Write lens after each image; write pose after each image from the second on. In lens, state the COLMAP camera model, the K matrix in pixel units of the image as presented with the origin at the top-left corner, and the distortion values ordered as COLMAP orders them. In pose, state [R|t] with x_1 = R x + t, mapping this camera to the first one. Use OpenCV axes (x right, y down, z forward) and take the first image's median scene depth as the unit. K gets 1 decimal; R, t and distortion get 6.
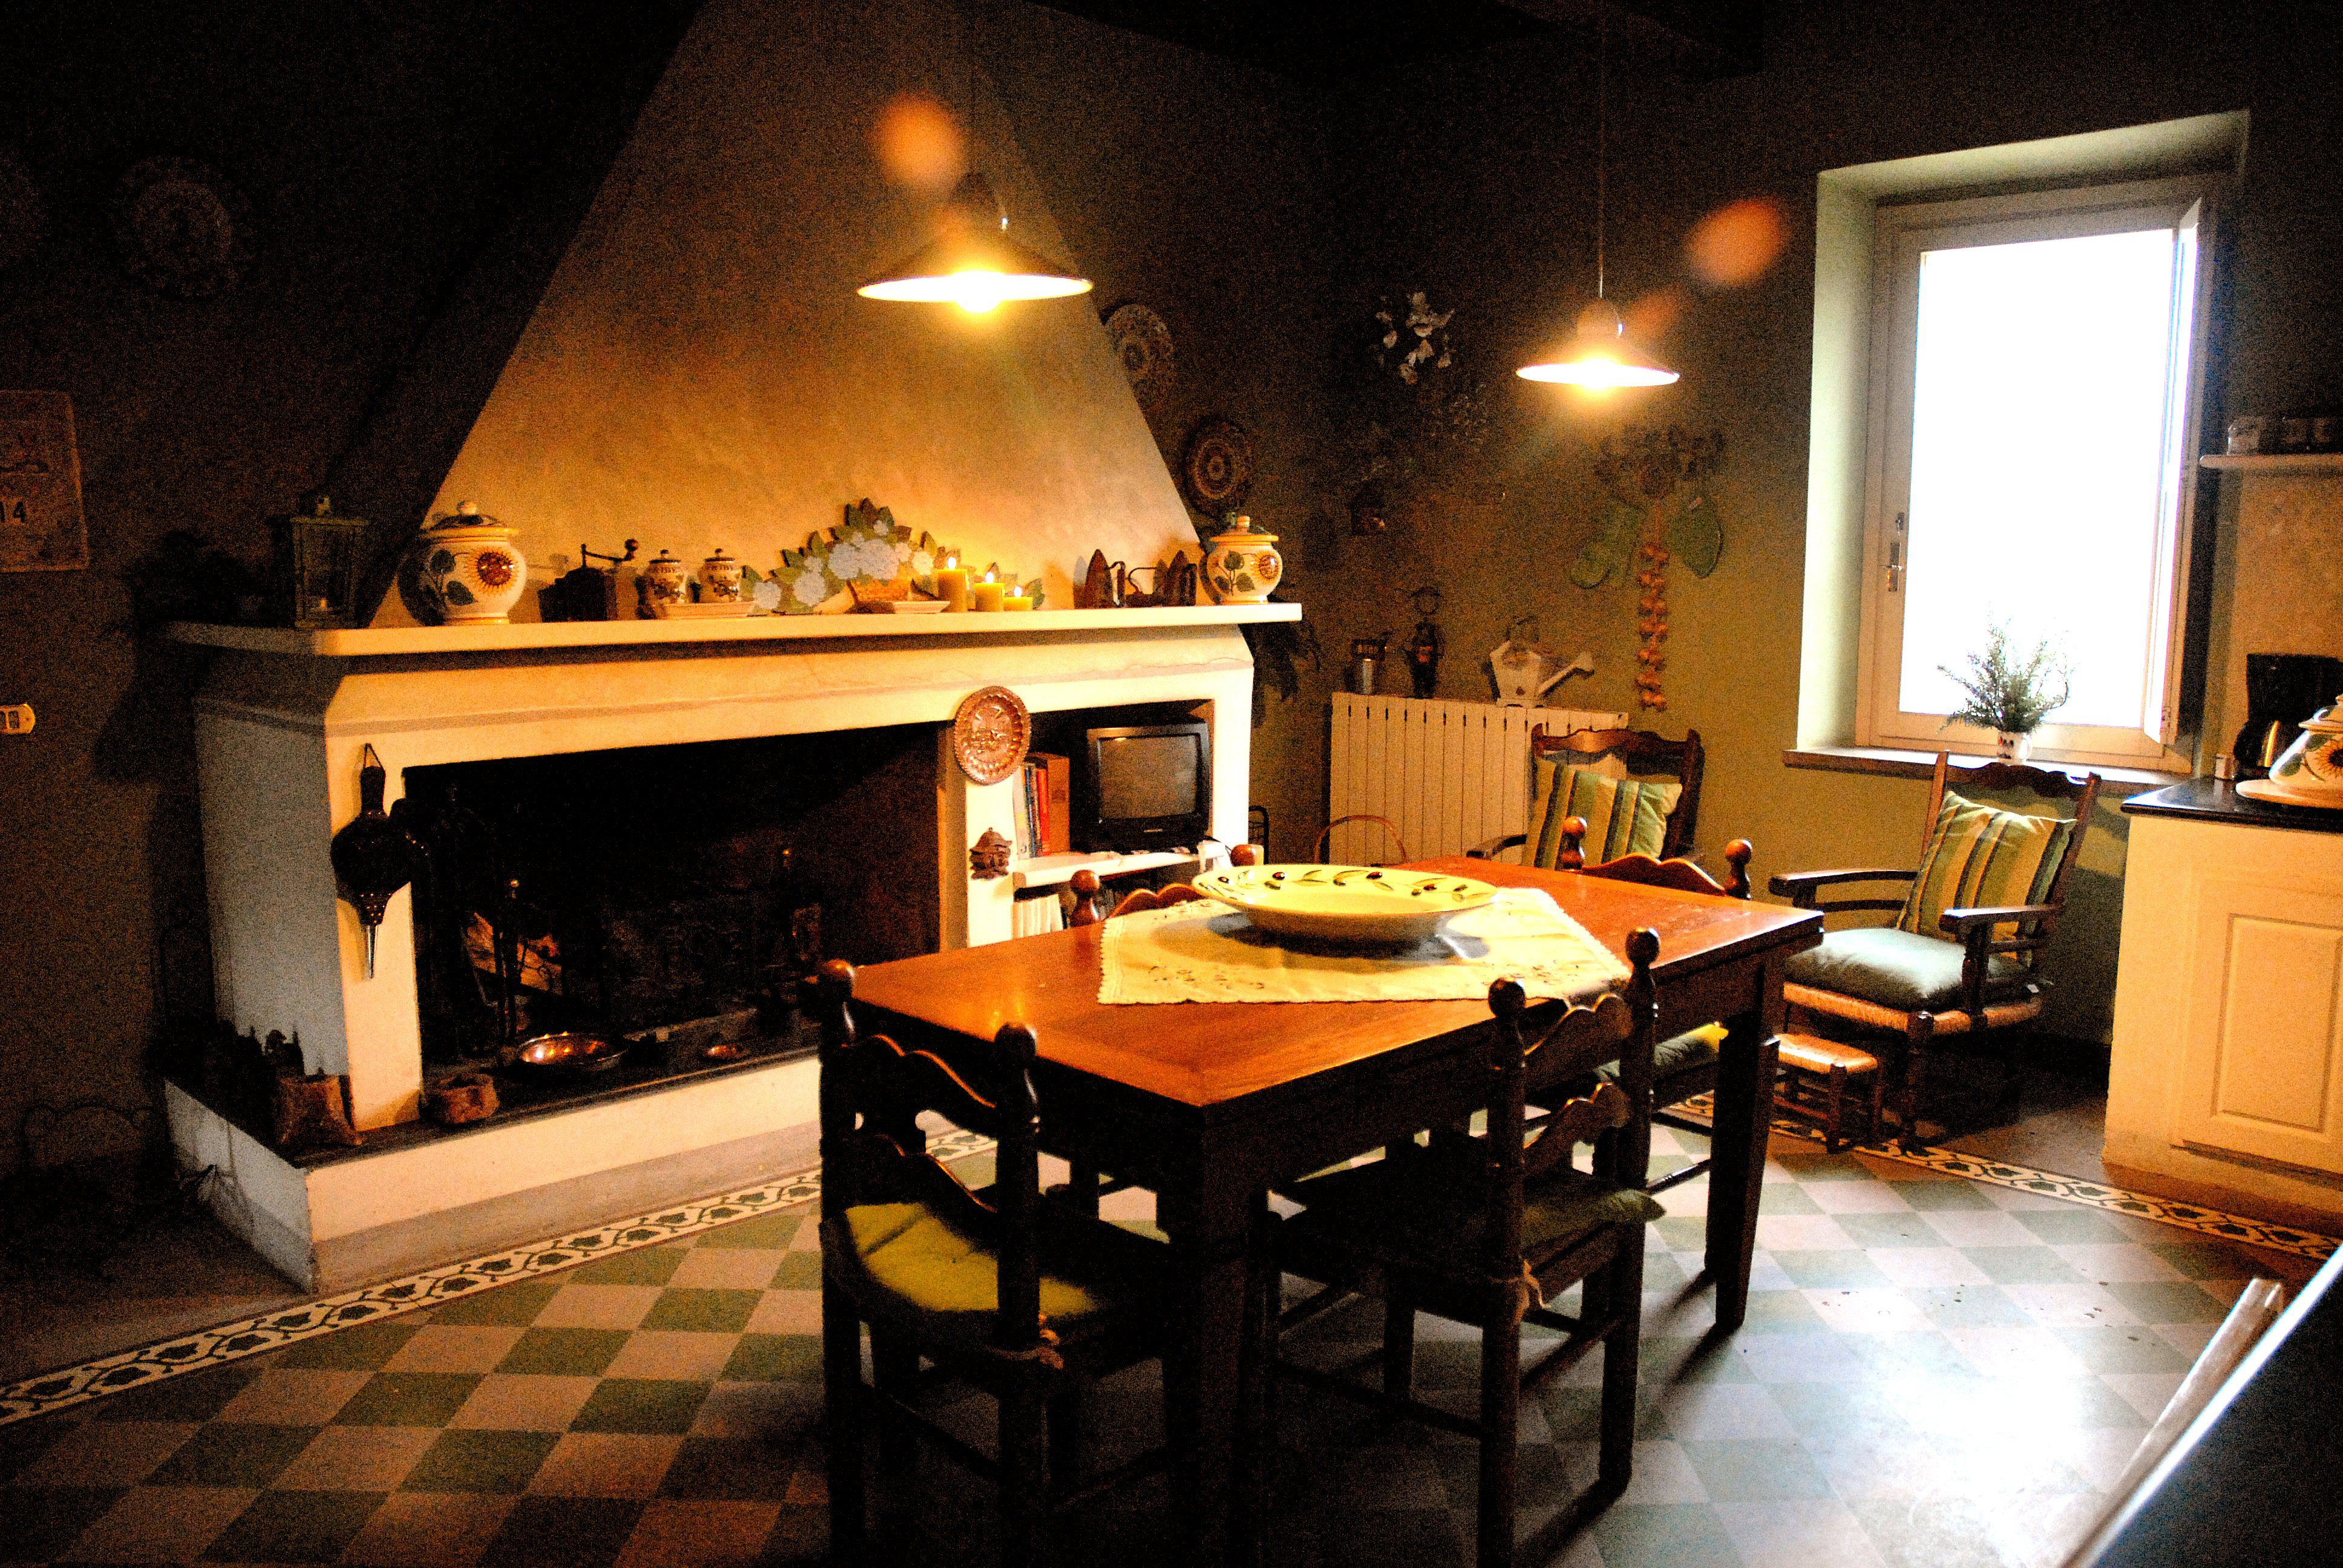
lens RADIAL K [[1837.7, 0, 1172.5], [0, 1837.7, 784.4], [0, 0, 1]] dist [-0.148519, 0.130708]
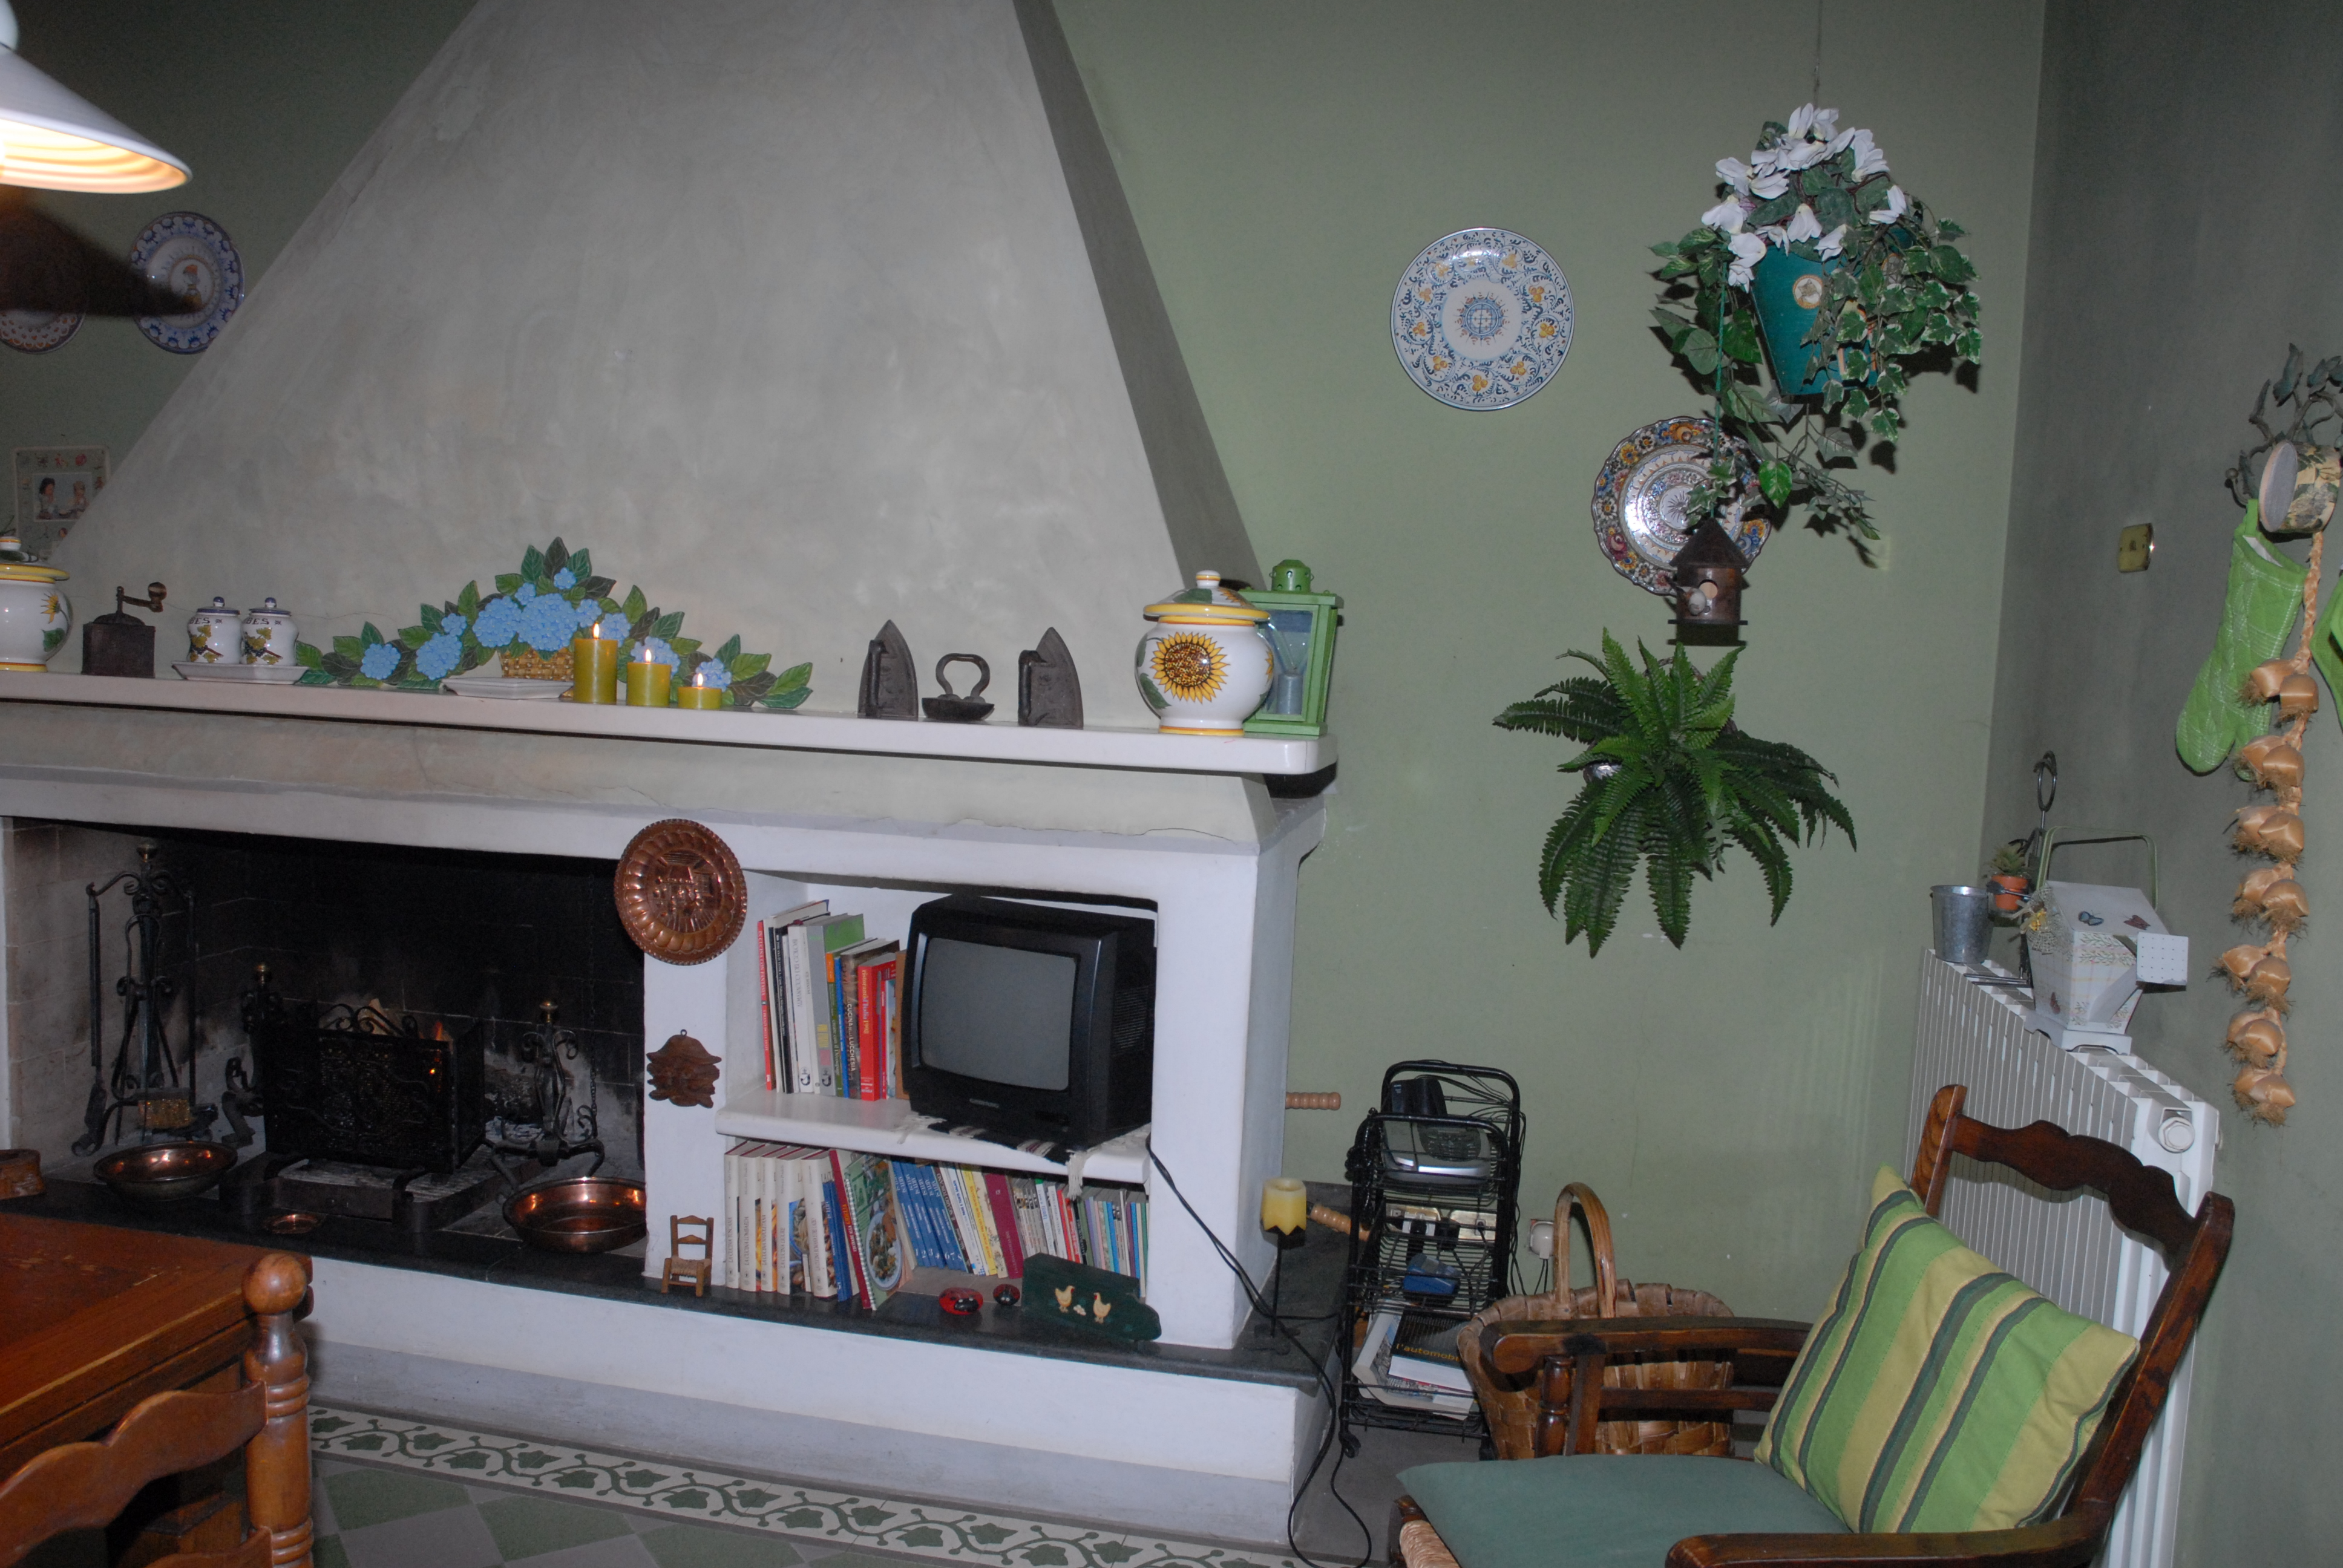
lens RADIAL K [[1837.7, 0, 1169.7], [0, 1837.7, 786.4], [0, 0, 1]] dist [-0.148519, 0.130708]
pose [[0.553372, 0.093549, -0.827664, 0.540215], [-0.143343, 0.989544, 0.016008, -0.100830], [0.820507, 0.109782, 0.560996, 0.771966]]
